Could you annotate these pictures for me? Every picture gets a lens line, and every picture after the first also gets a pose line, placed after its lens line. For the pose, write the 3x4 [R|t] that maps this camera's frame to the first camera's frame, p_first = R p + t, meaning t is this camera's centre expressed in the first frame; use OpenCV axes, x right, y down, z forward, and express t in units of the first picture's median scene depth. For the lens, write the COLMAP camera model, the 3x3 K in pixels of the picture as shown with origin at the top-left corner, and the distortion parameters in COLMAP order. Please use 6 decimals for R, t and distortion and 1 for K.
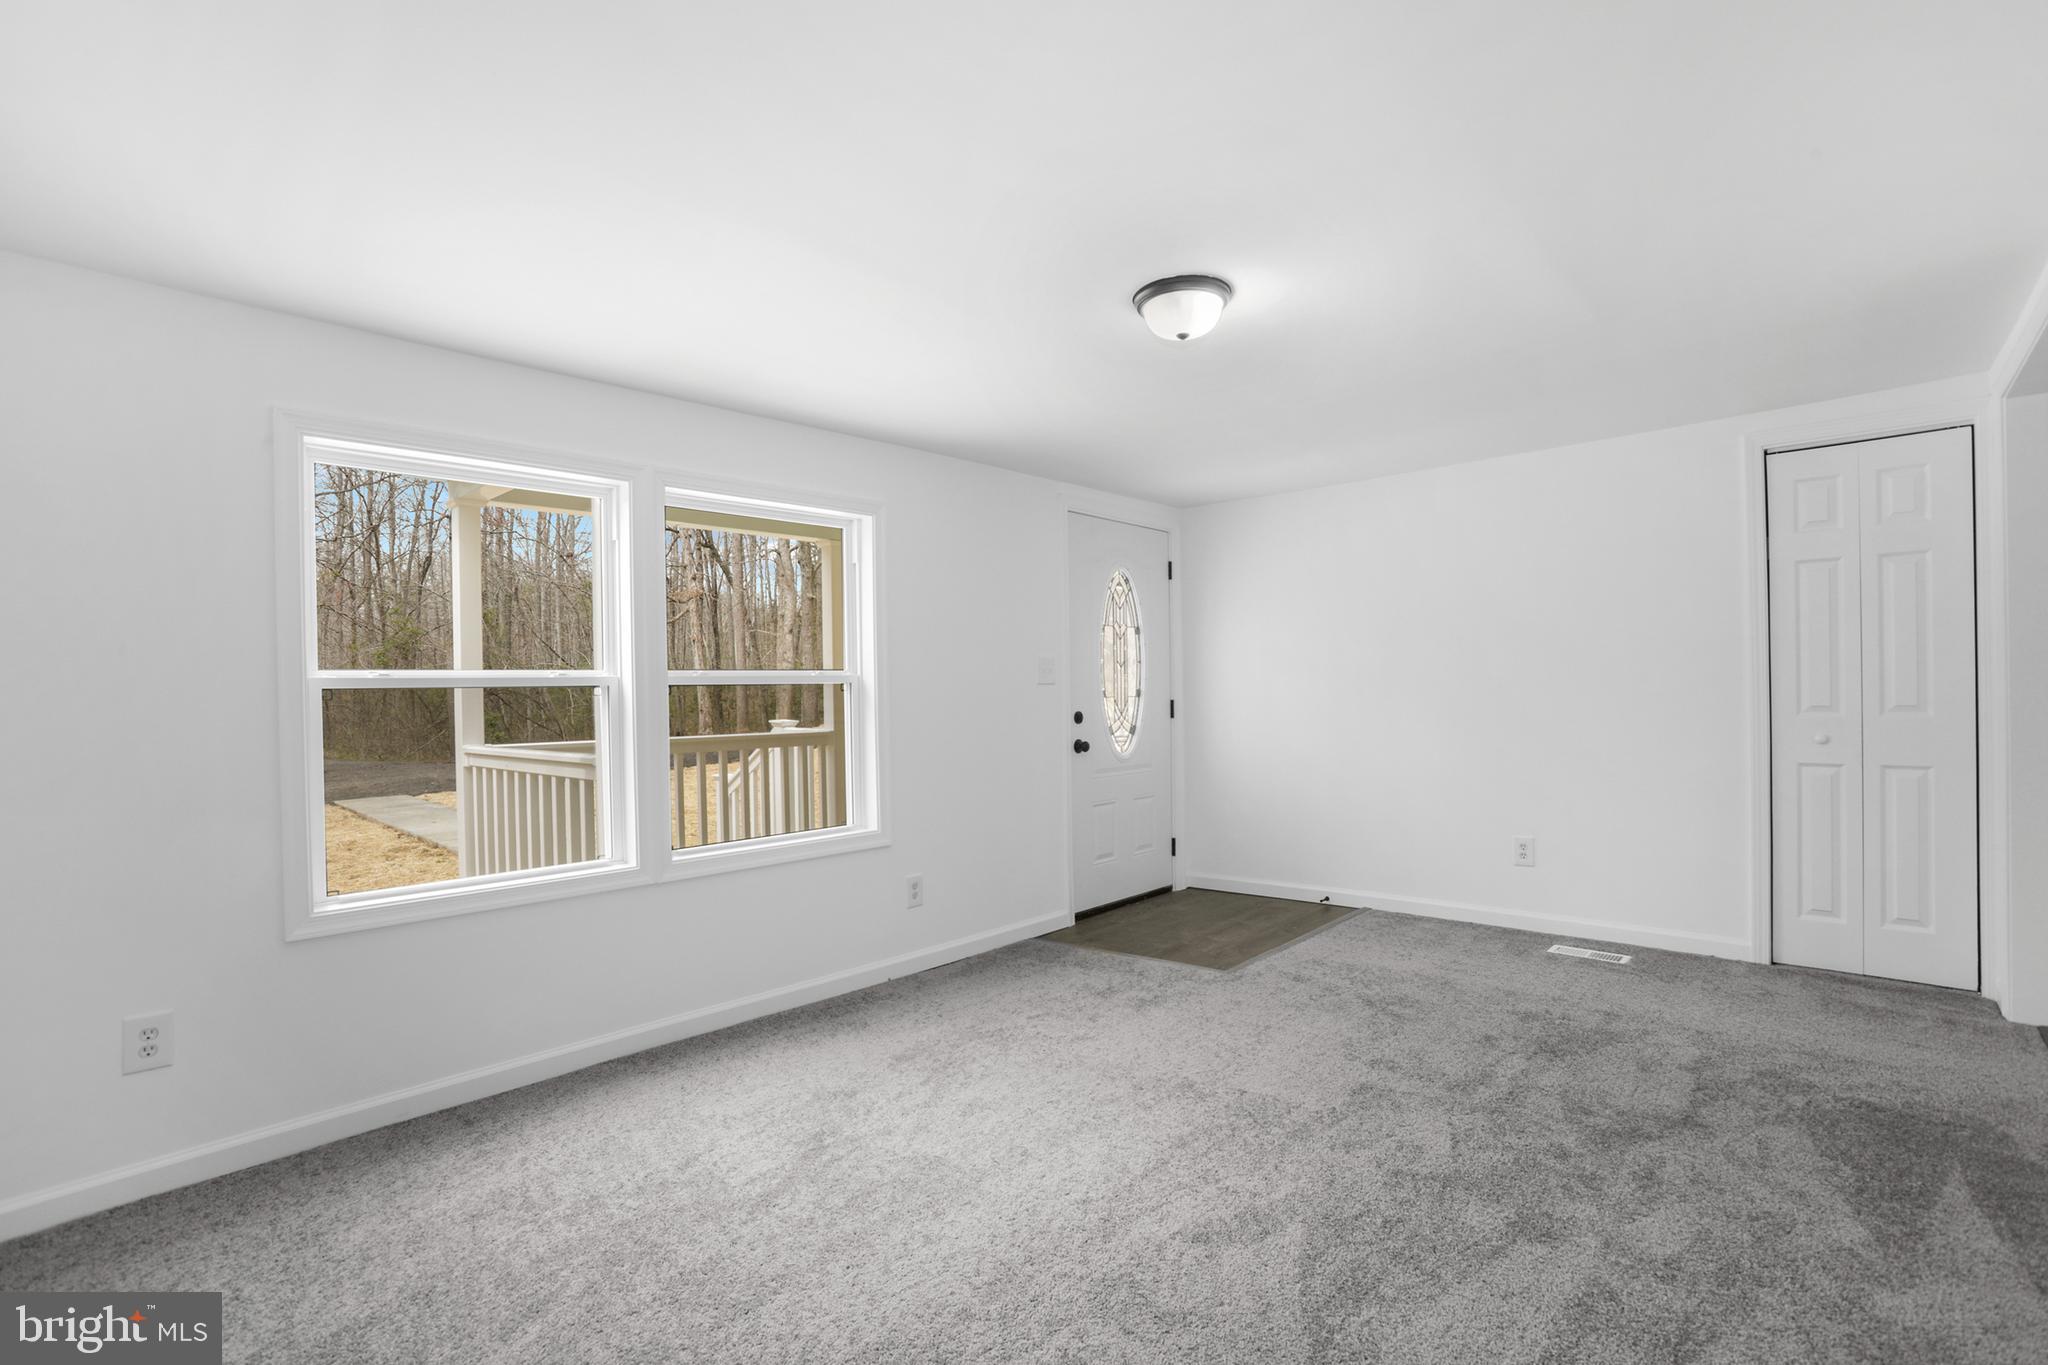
lens RADIAL K [[939.3, 0, 1016.8], [0, 939.3, 679.5], [0, 0, 1]] dist [-0.070430, 0.024936]
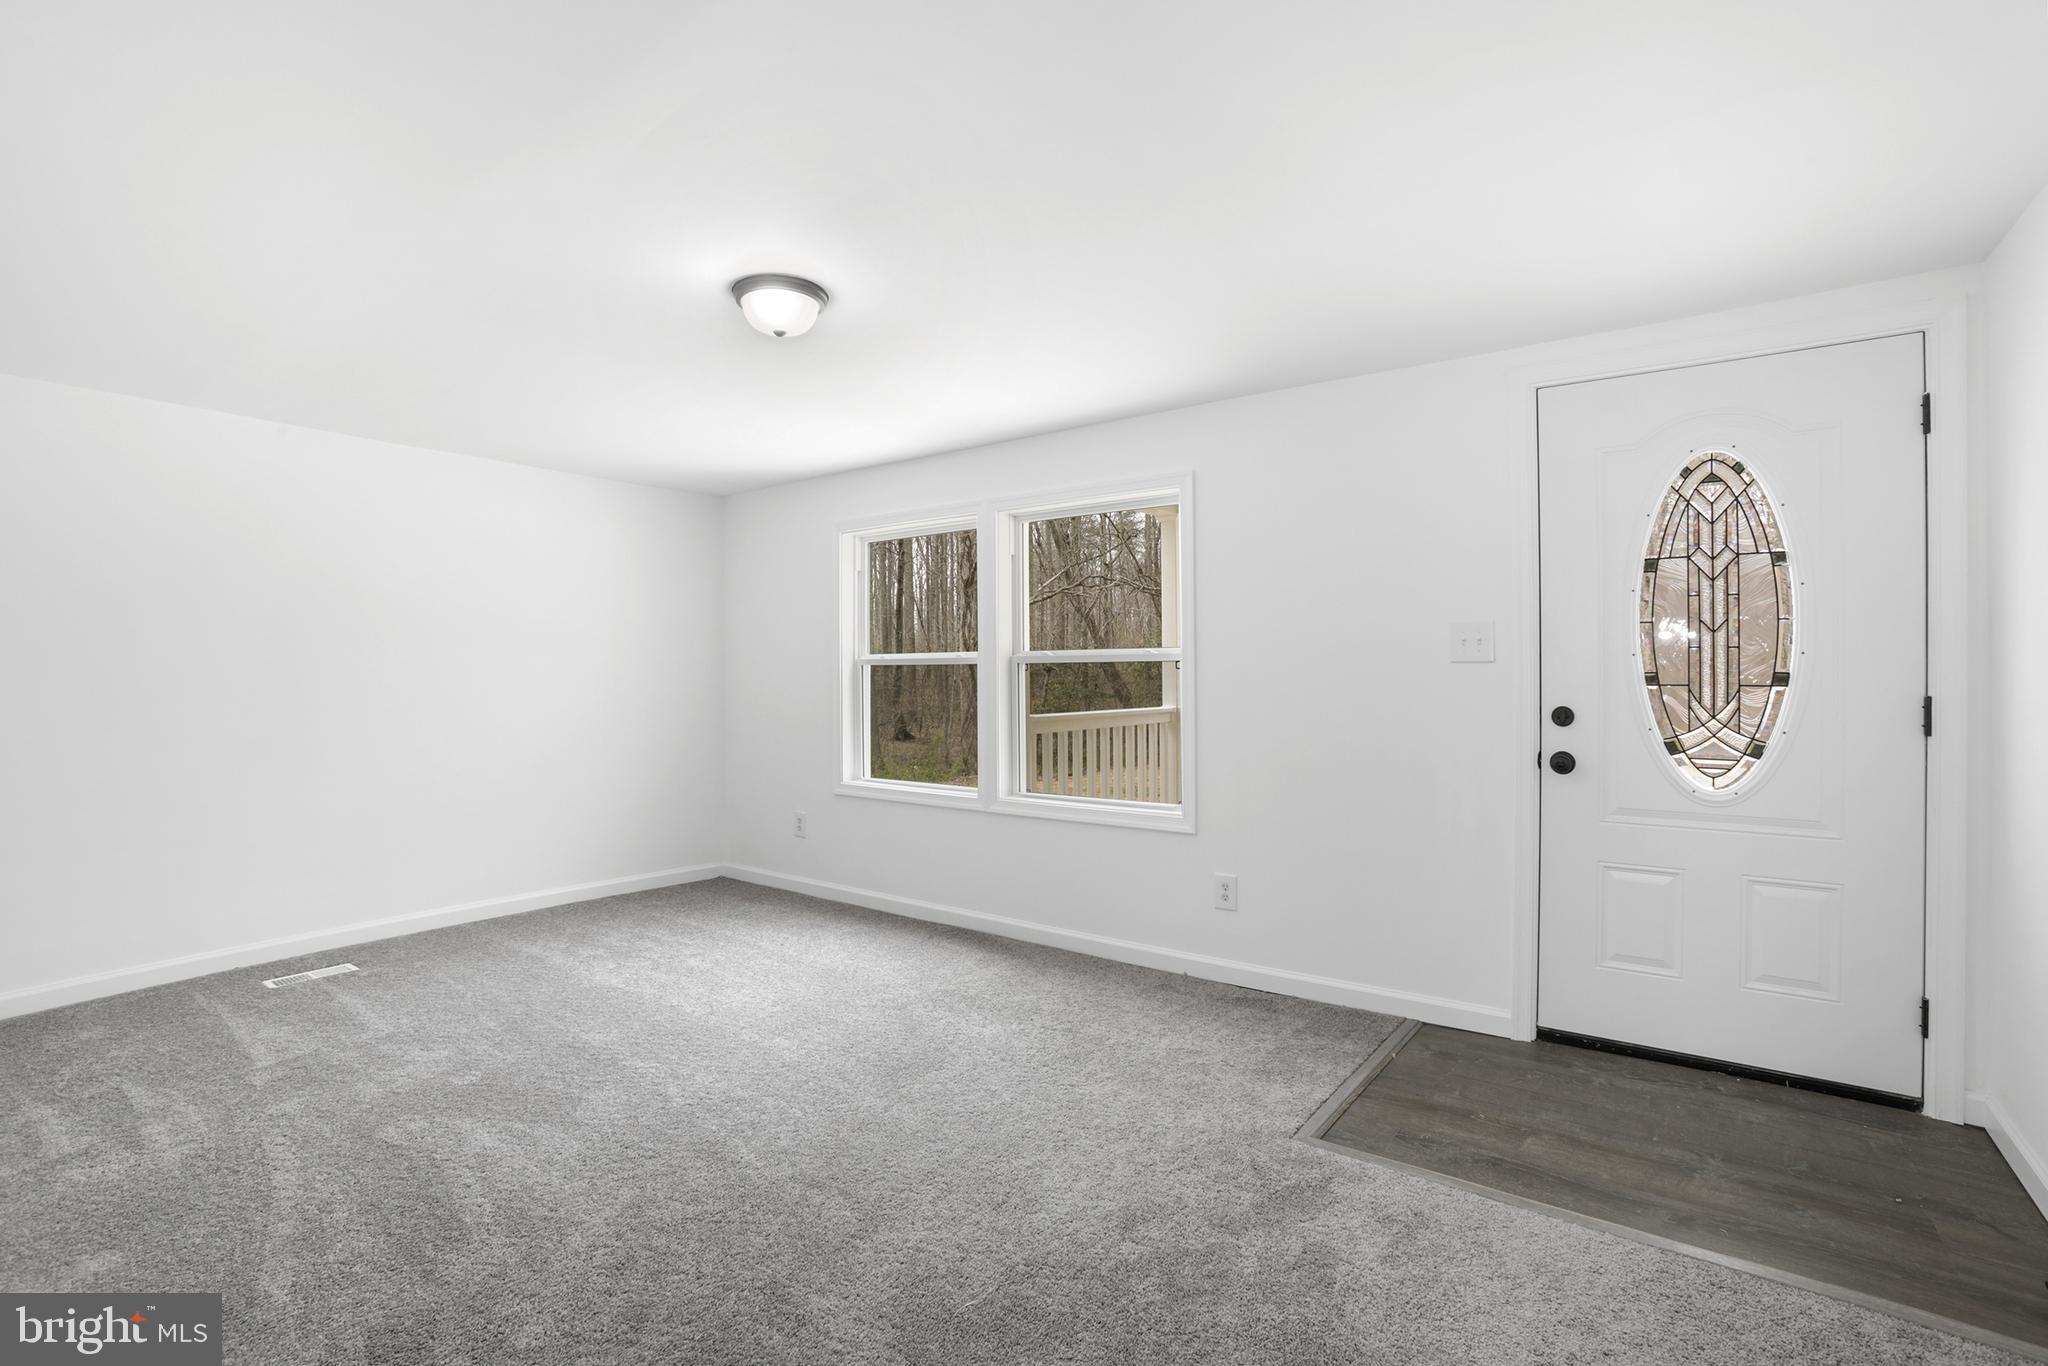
lens RADIAL K [[938.9, 0, 1024.0], [0, 938.9, 683.0], [0, 0, 1]] dist [0.000983, 0.000769]
pose [[0.134535, 0.031774, -0.990399, 0.749398], [0.016587, 0.999274, 0.034312, -0.009159], [0.990770, -0.021044, 0.133911, 0.685483]]
